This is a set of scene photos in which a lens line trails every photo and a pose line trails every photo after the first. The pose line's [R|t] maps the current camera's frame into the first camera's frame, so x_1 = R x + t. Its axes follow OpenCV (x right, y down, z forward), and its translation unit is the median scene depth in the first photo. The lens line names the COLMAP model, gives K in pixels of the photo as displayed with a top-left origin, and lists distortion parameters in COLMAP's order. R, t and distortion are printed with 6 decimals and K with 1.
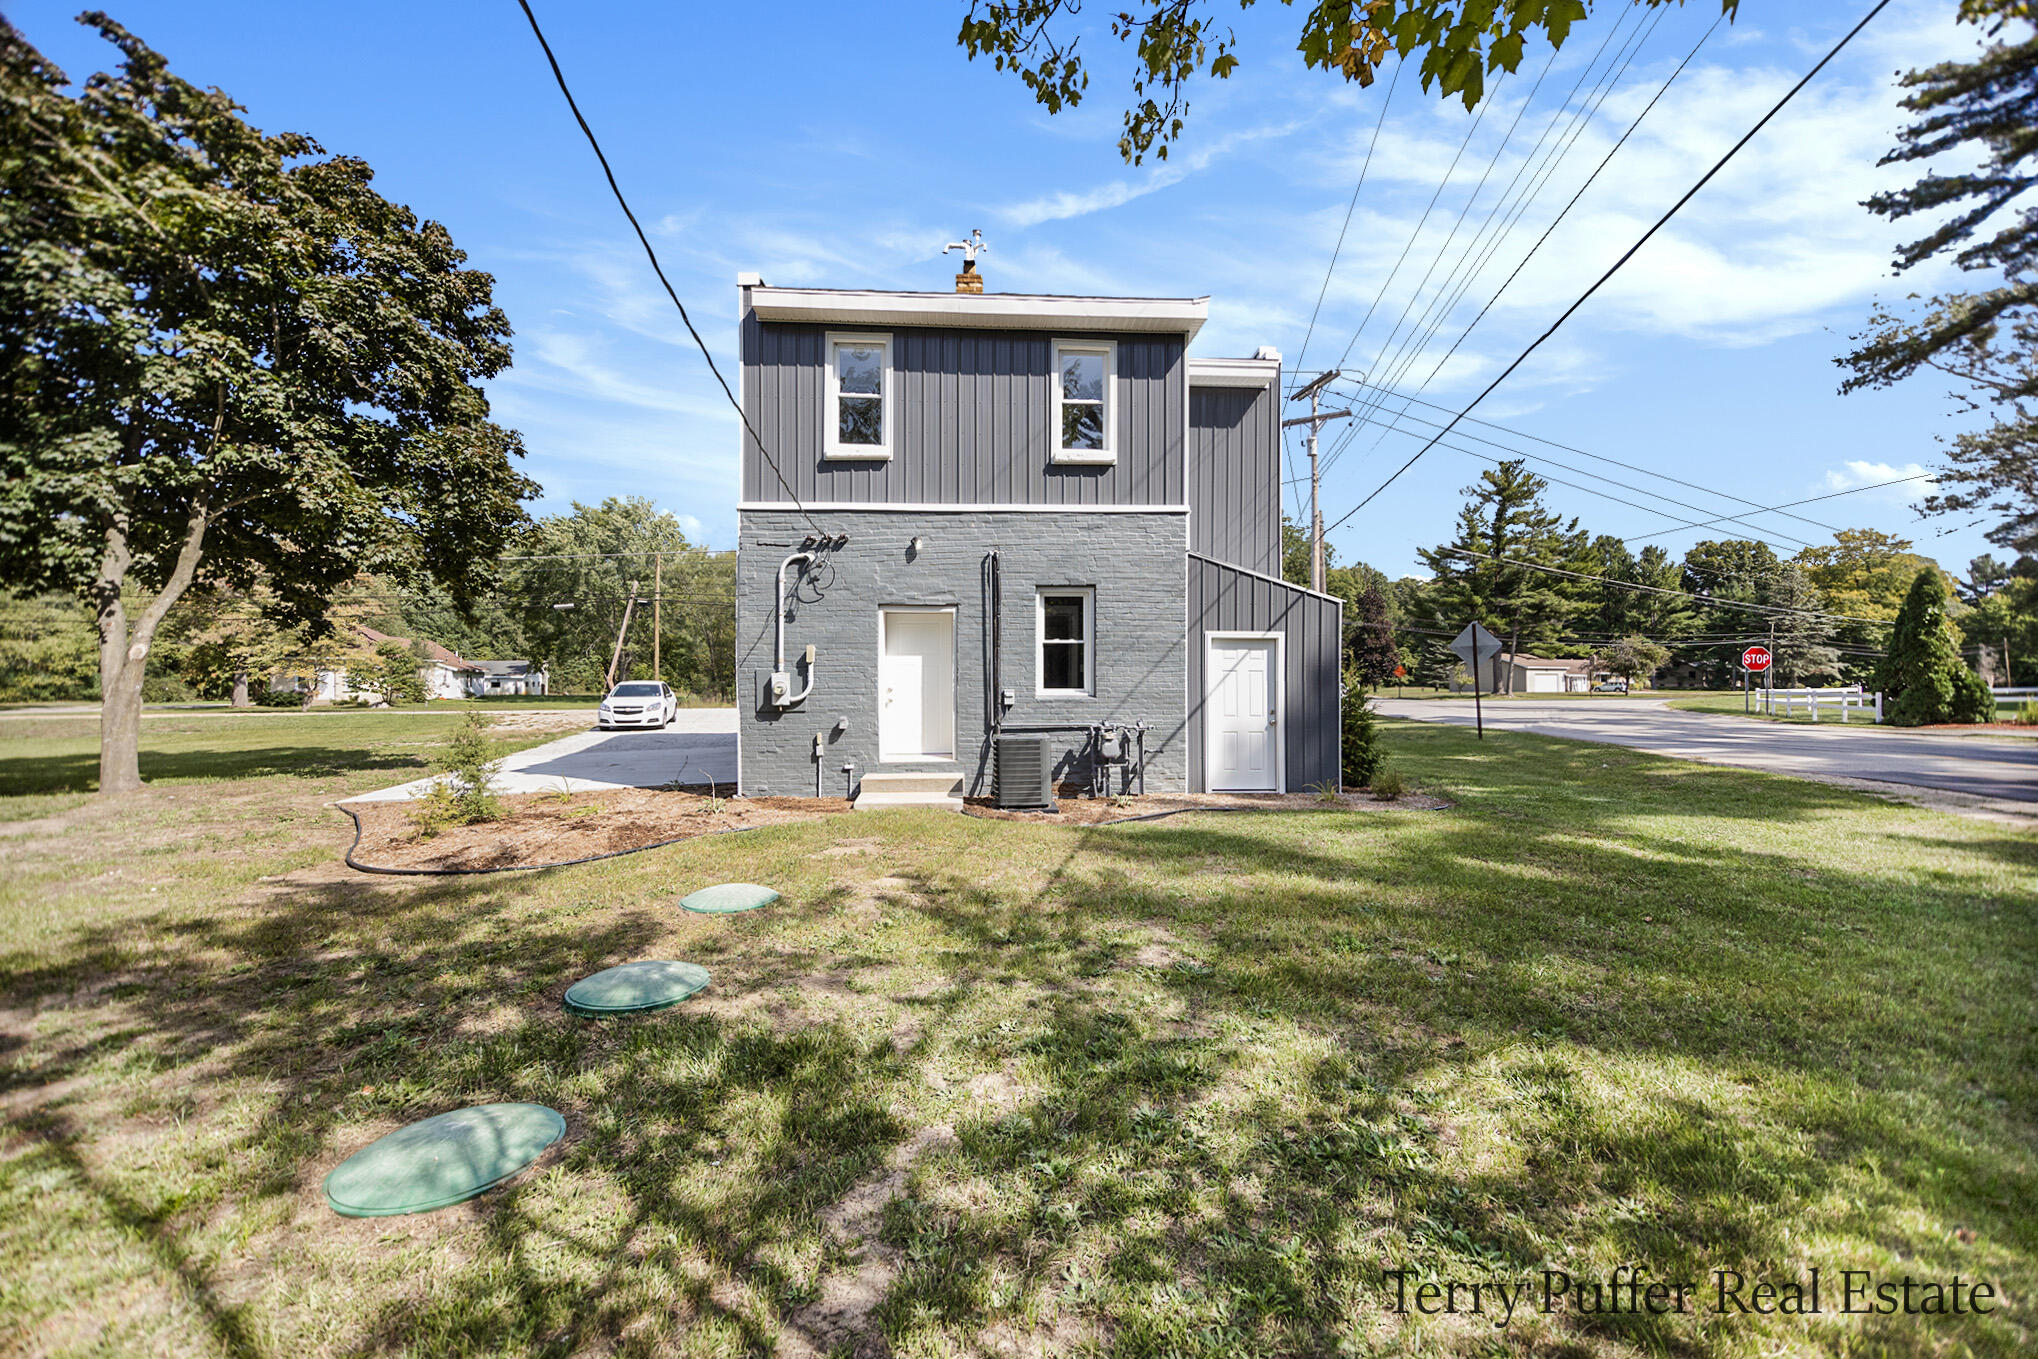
lens RADIAL K [[820.8, 0, 1024.7], [0, 820.8, 682.4], [0, 0, 1]] dist [0.002860, 0.000130]
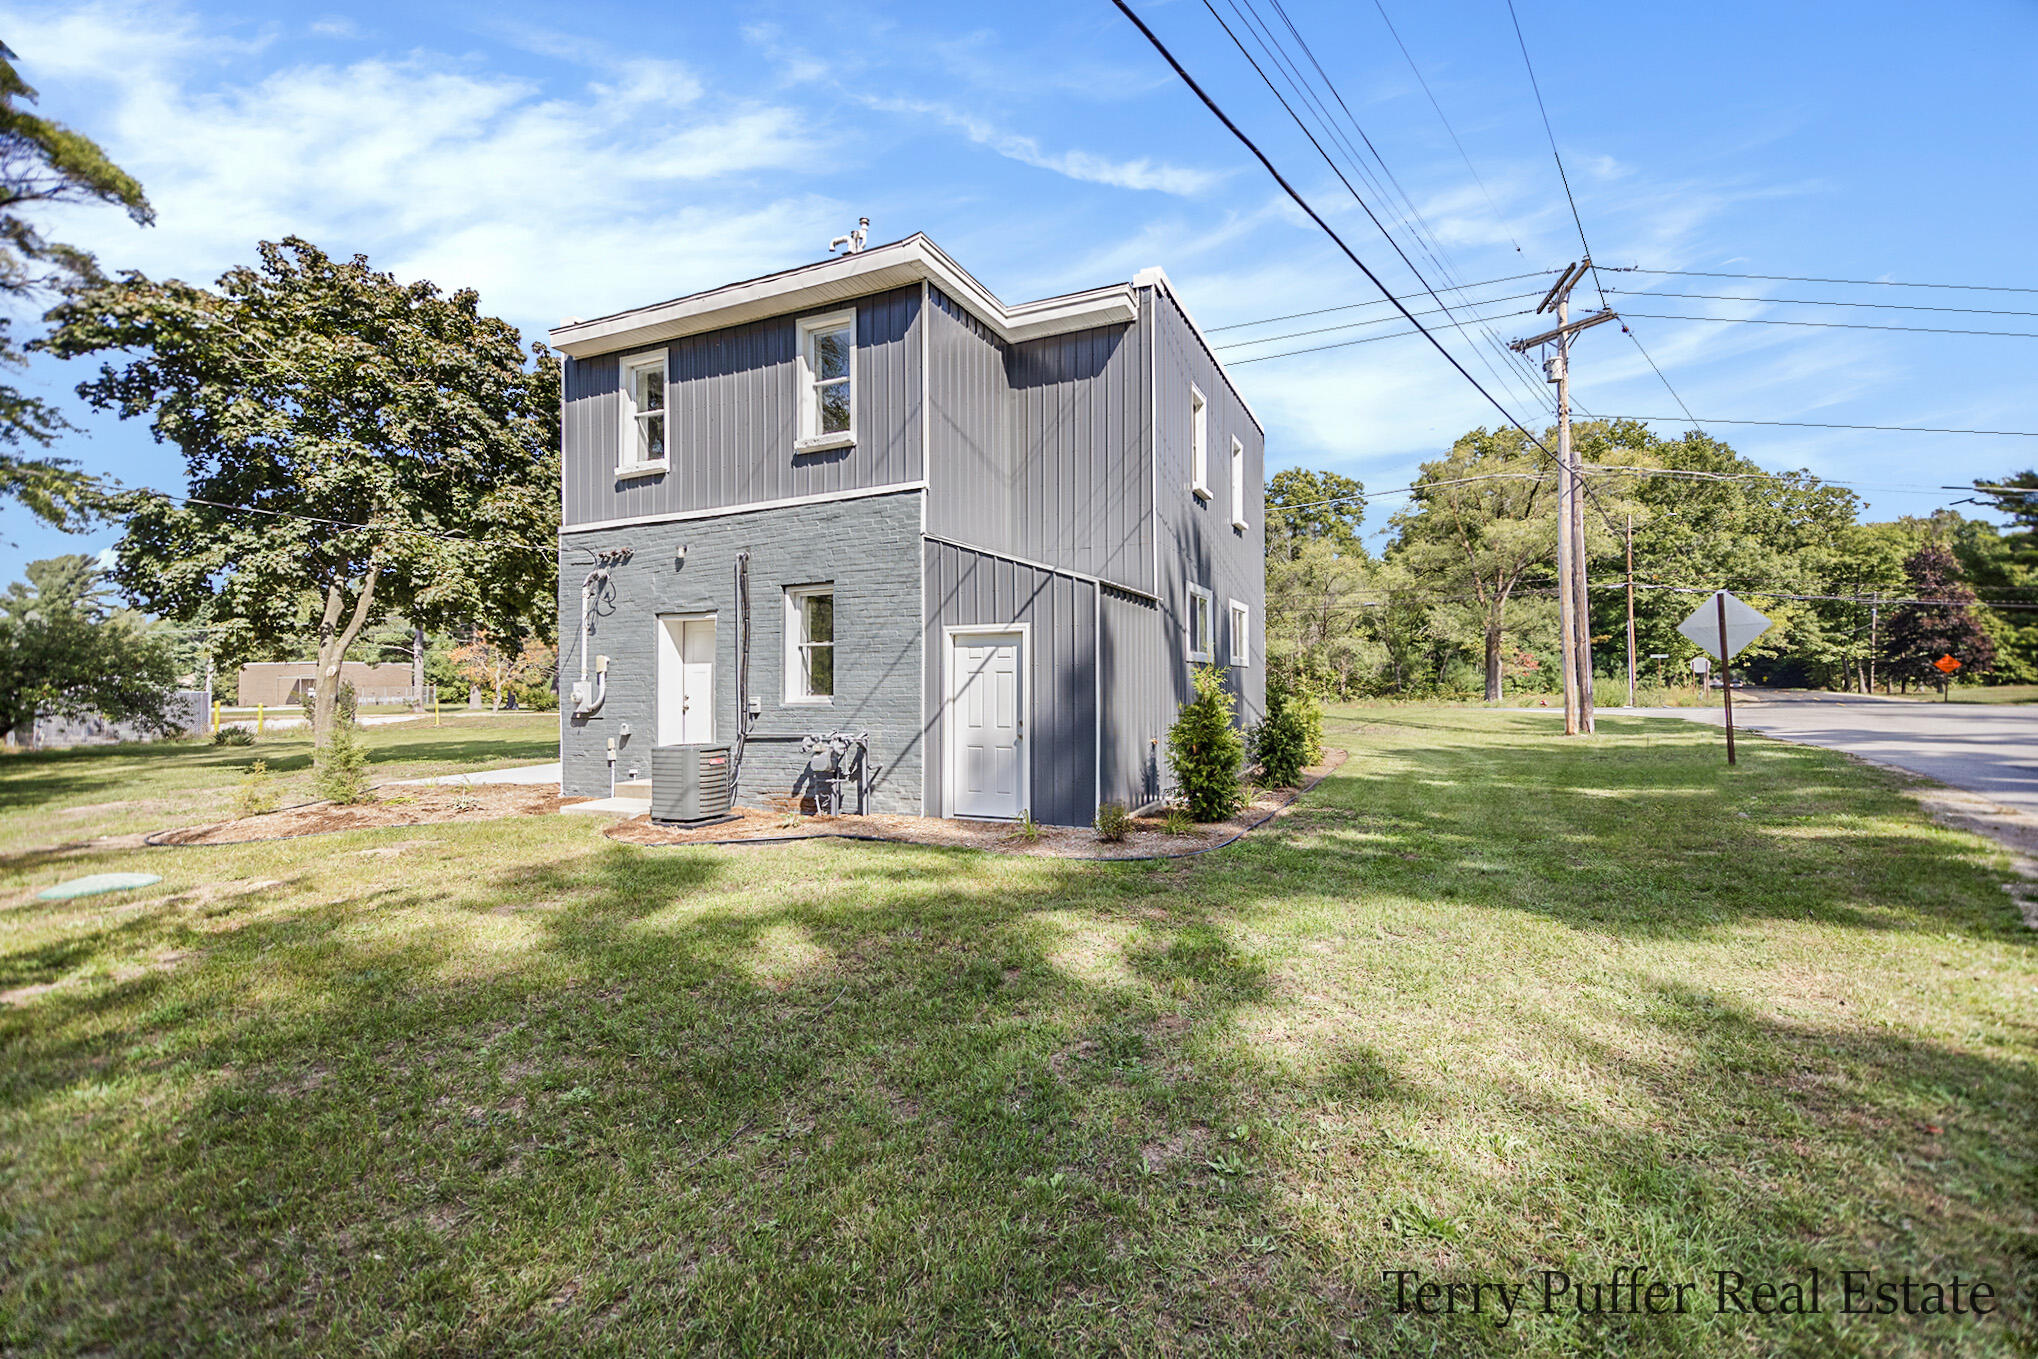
lens RADIAL K [[820.8, 0, 1026.9], [0, 820.8, 676.4], [0, 0, 1]] dist [0.002860, 0.000130]
pose [[0.893620, -0.014765, -0.448581, 0.675447], [0.009869, 0.999864, -0.013250, 0.000813], [0.448715, 0.007413, 0.893644, 0.286045]]
